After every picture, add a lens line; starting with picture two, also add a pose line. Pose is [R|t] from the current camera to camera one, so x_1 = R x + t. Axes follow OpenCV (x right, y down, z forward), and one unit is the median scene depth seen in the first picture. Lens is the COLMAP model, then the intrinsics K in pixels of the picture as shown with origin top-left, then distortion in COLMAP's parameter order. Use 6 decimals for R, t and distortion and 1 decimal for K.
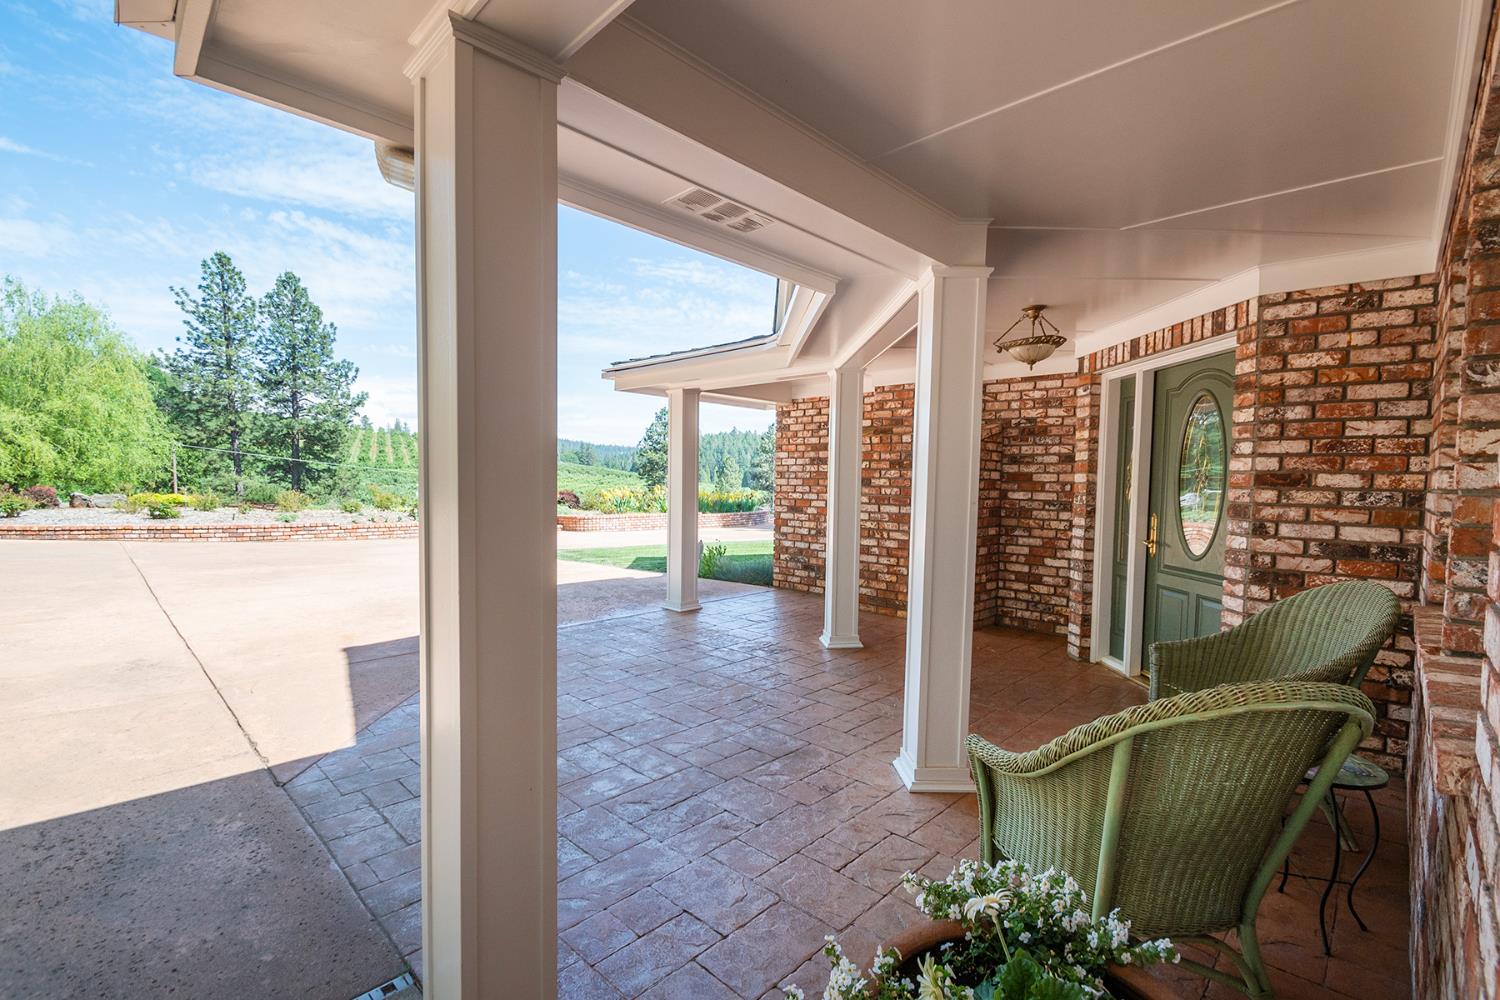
lens RADIAL K [[669.5, 0, 740.7], [0, 669.5, 501.6], [0, 0, 1]] dist [0.000975, 0.000074]
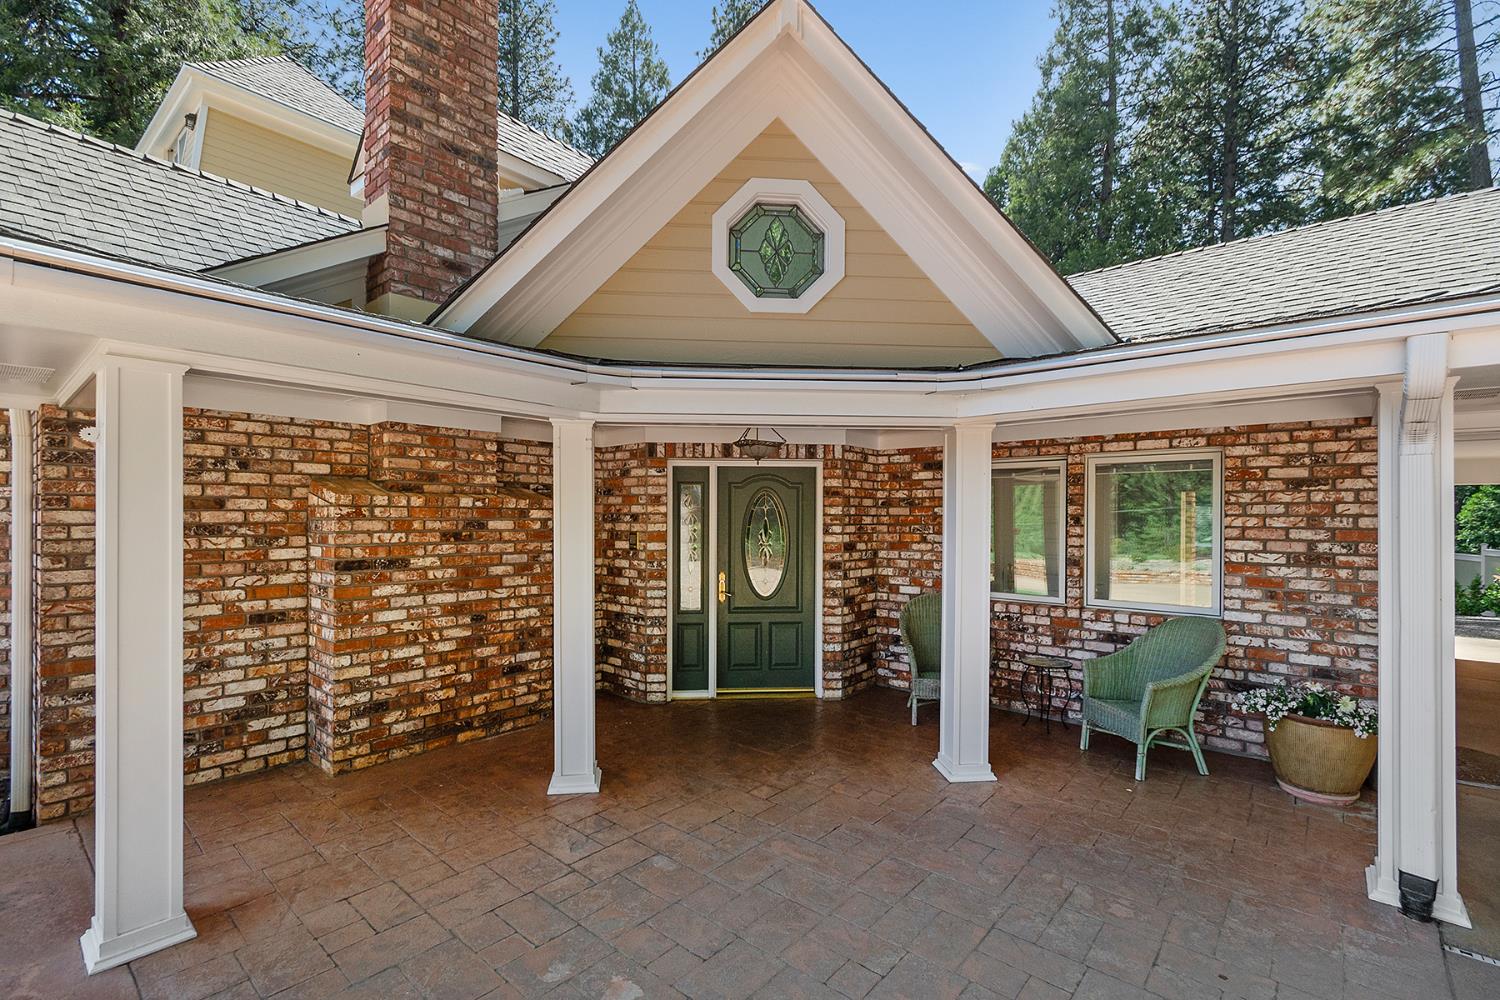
lens RADIAL K [[669.5, 0, 740.7], [0, 669.5, 501.6], [0, 0, 1]] dist [0.000975, 0.000074]
pose [[-0.058412, 0.007268, 0.998266, -0.515896], [0.029842, 0.999539, -0.005531, -0.079370], [-0.997846, 0.029467, -0.058602, 0.716599]]
